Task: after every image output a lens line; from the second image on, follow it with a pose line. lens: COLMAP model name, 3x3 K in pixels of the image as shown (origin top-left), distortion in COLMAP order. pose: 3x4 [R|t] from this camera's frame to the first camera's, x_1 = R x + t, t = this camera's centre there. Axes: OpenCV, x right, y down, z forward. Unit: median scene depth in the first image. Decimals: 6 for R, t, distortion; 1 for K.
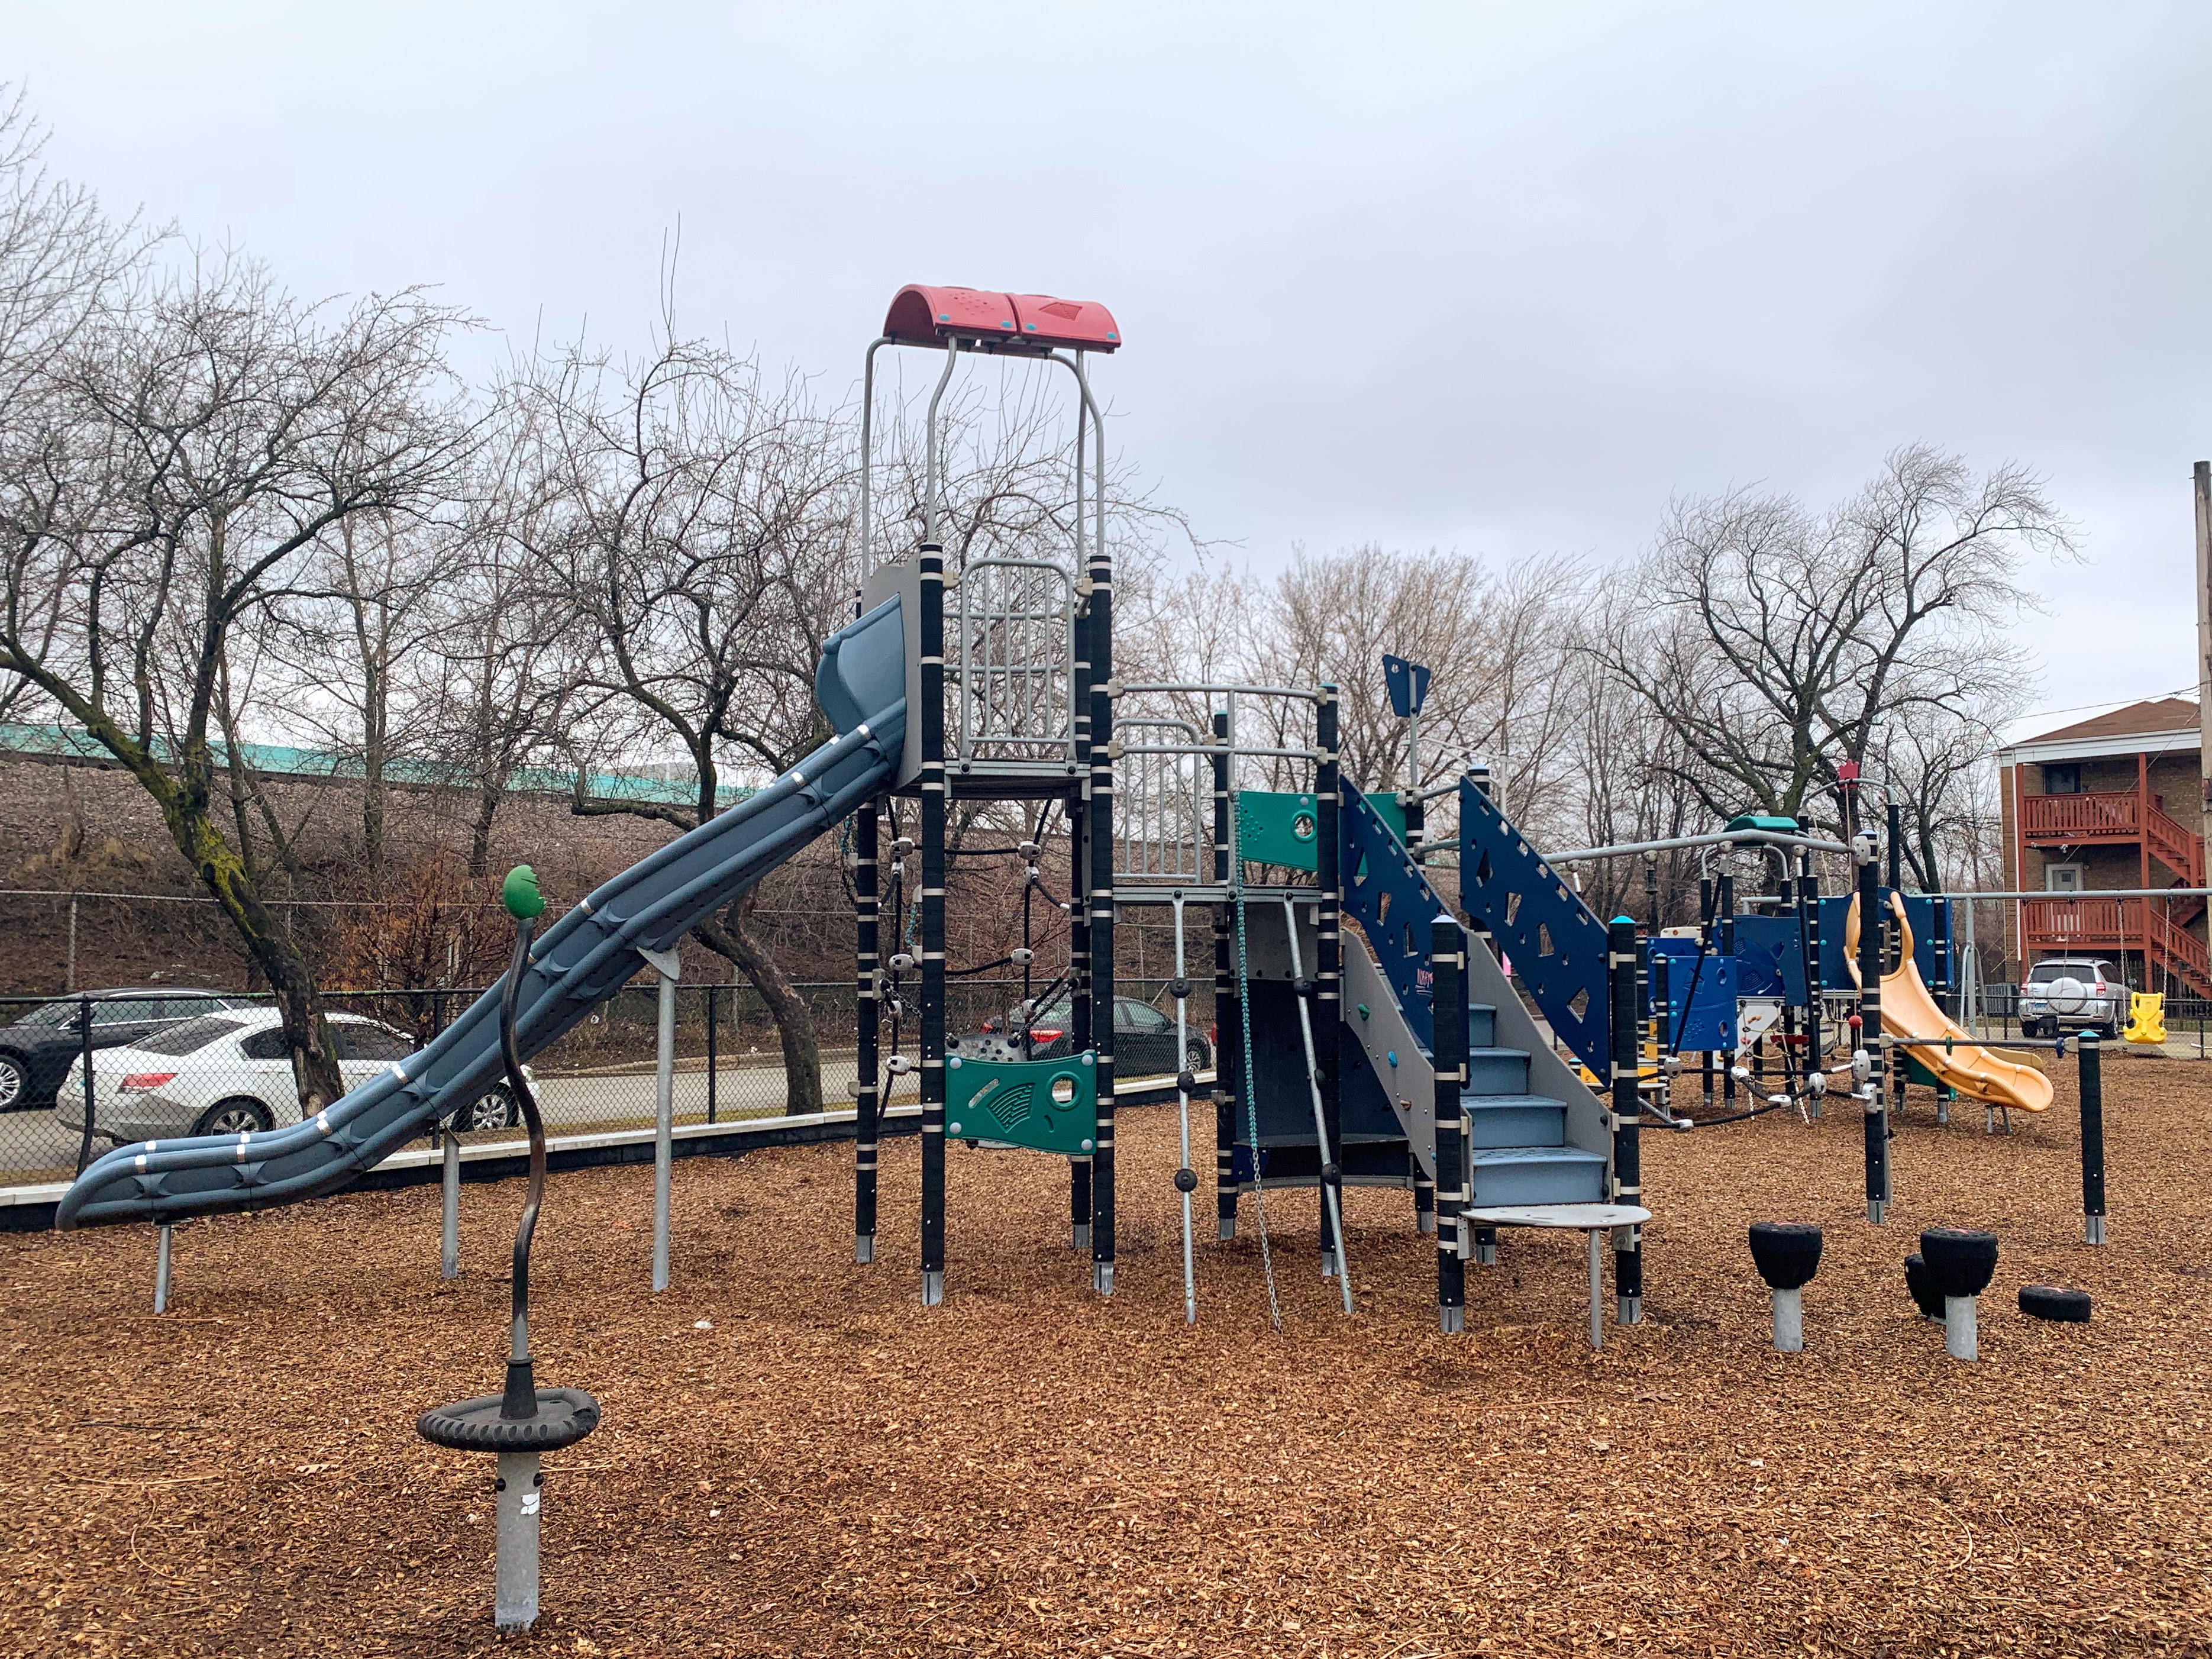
lens RADIAL K [[1812.4, 0, 1001.9], [0, 1812.4, 819.4], [0, 0, 1]] dist [0.150914, -0.319974]
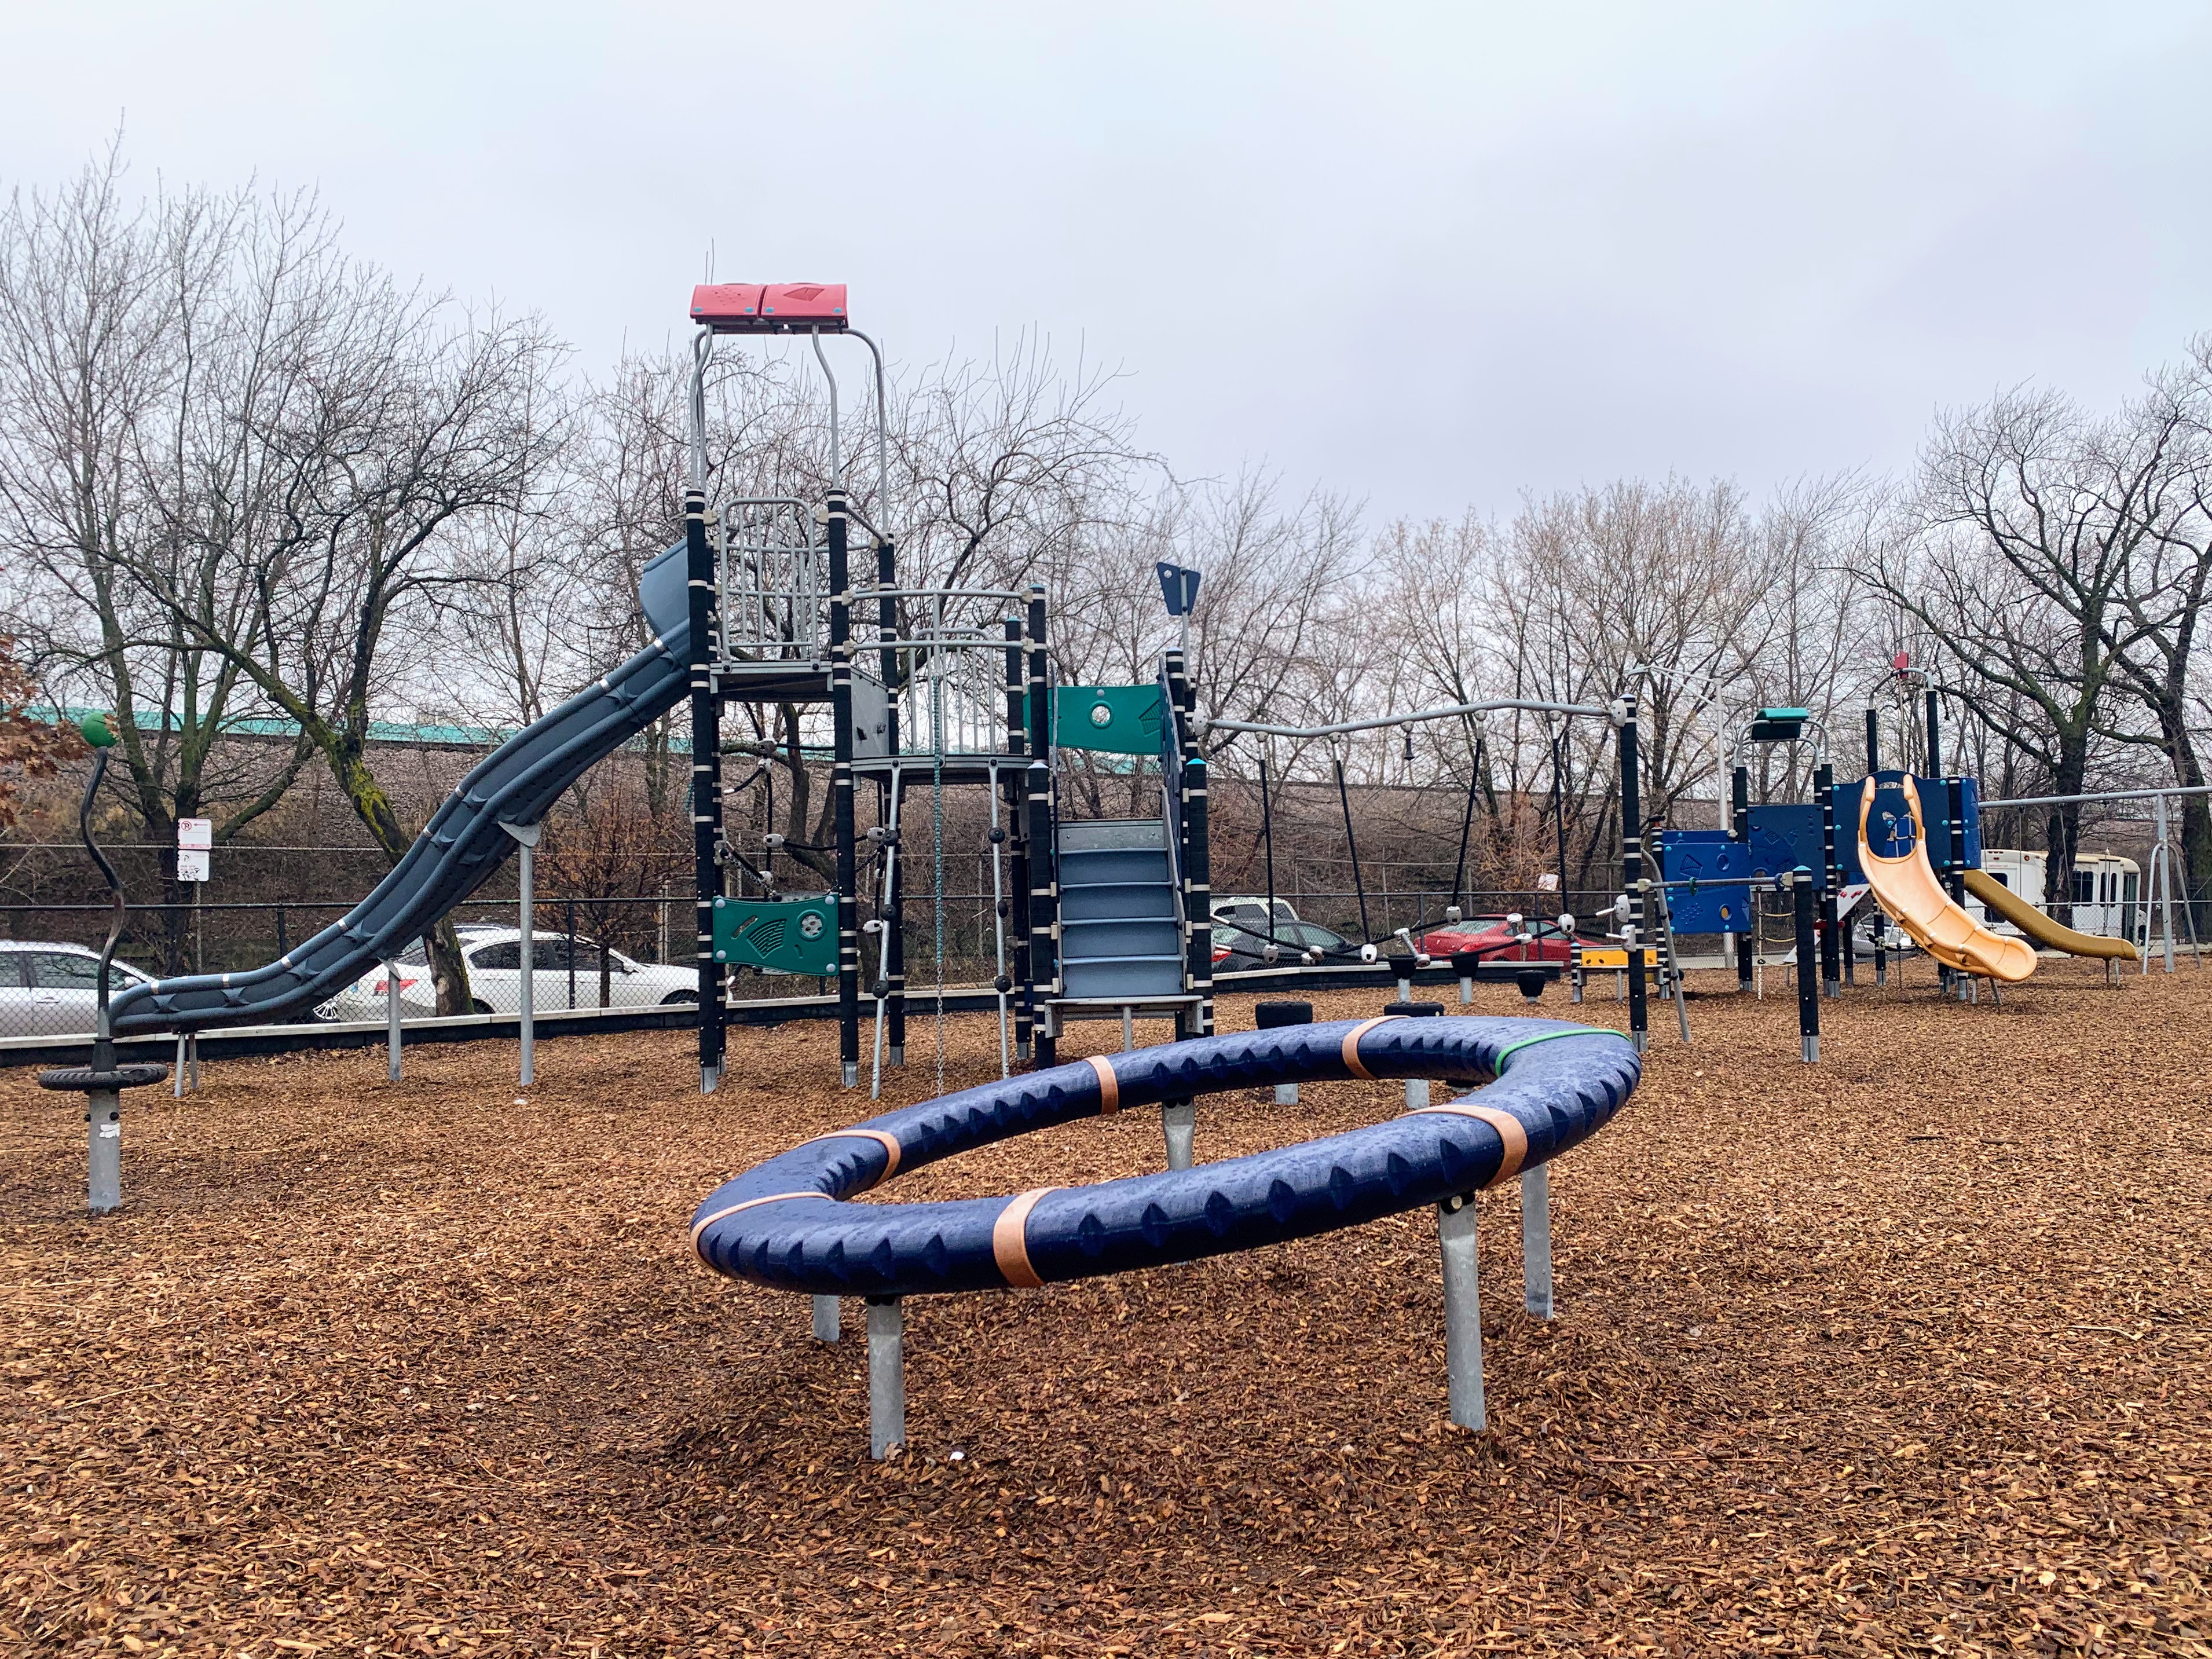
lens RADIAL K [[1822.5, 0, 1106.0], [0, 1822.5, 829.5], [0, 0, 1]] dist [0.071420, -0.089804]
pose [[0.973704, -0.034405, -0.225205, 0.486346], [0.037147, 0.999278, 0.007947, 0.077619], [0.224769, -0.016104, 0.974279, -0.158300]]
